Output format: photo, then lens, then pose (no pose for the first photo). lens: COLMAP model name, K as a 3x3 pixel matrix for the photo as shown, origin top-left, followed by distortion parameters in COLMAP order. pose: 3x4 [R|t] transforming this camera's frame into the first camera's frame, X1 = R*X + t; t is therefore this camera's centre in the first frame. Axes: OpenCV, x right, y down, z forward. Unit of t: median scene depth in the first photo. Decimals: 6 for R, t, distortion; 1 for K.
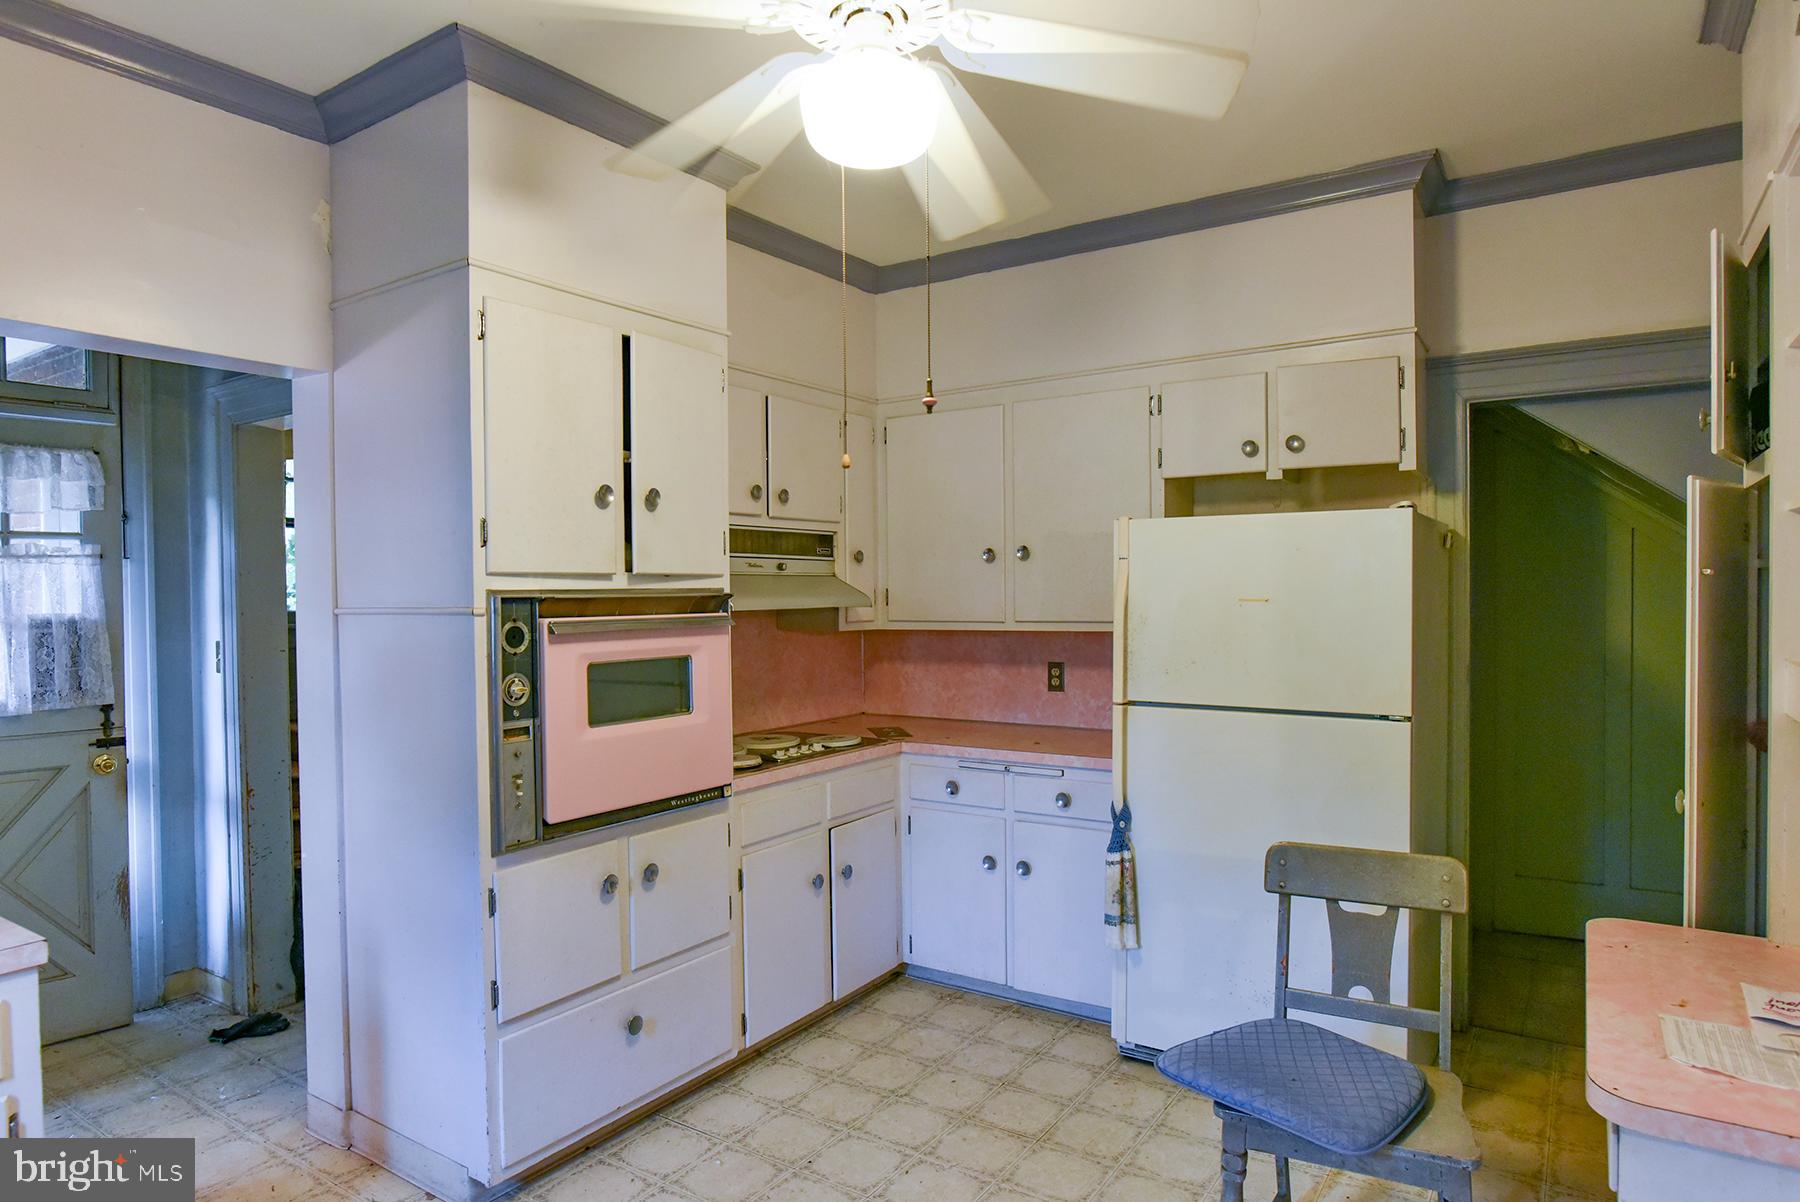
lens RADIAL K [[1058.5, 0, 900.0], [0, 1058.5, 601.4], [0, 0, 1]] dist [-0.020510, 0.003664]
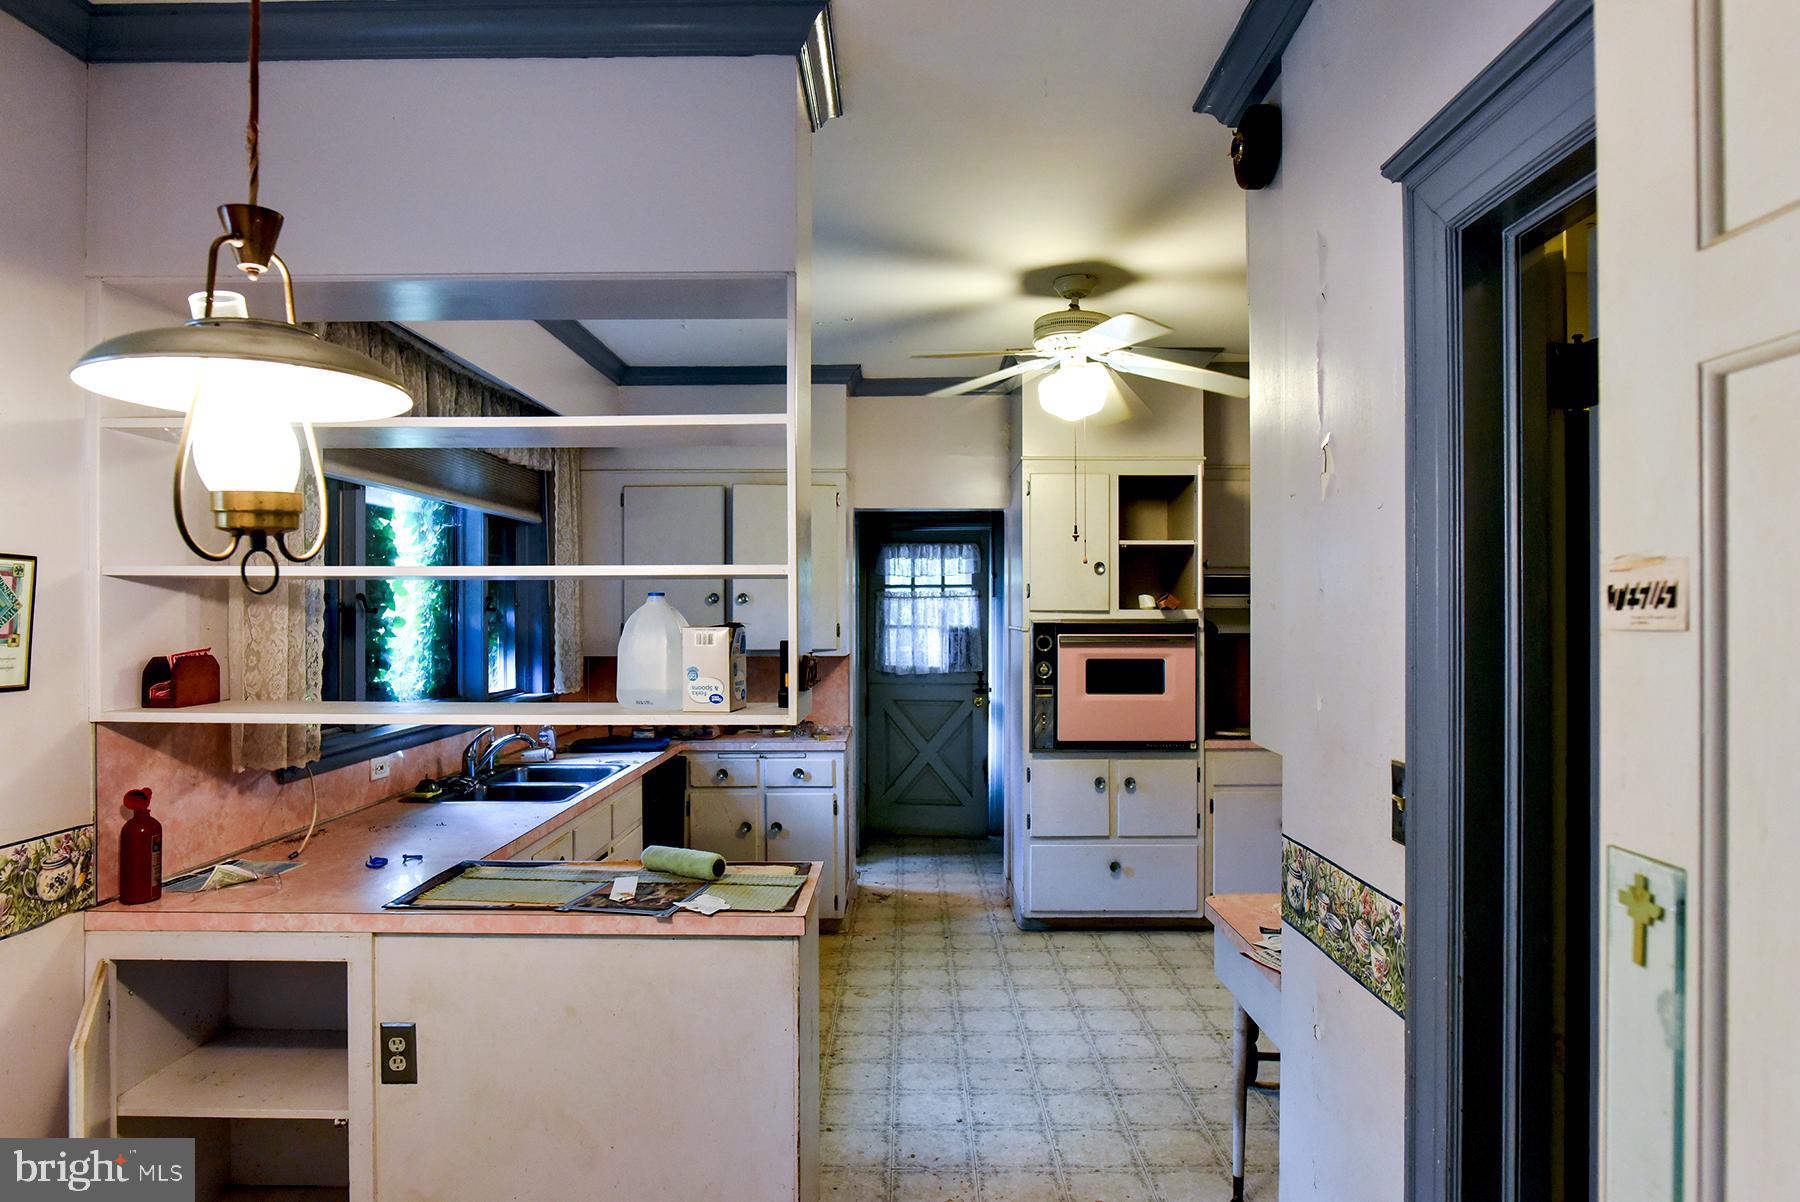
lens RADIAL K [[1058.5, 0, 895.7], [0, 1058.5, 604.7], [0, 0, 1]] dist [-0.020510, 0.003664]
pose [[0.549519, 0.007720, -0.835446, 0.997506], [-0.015580, 0.999878, -0.001008, -0.027669], [0.835336, 0.013570, 0.549572, -0.275891]]
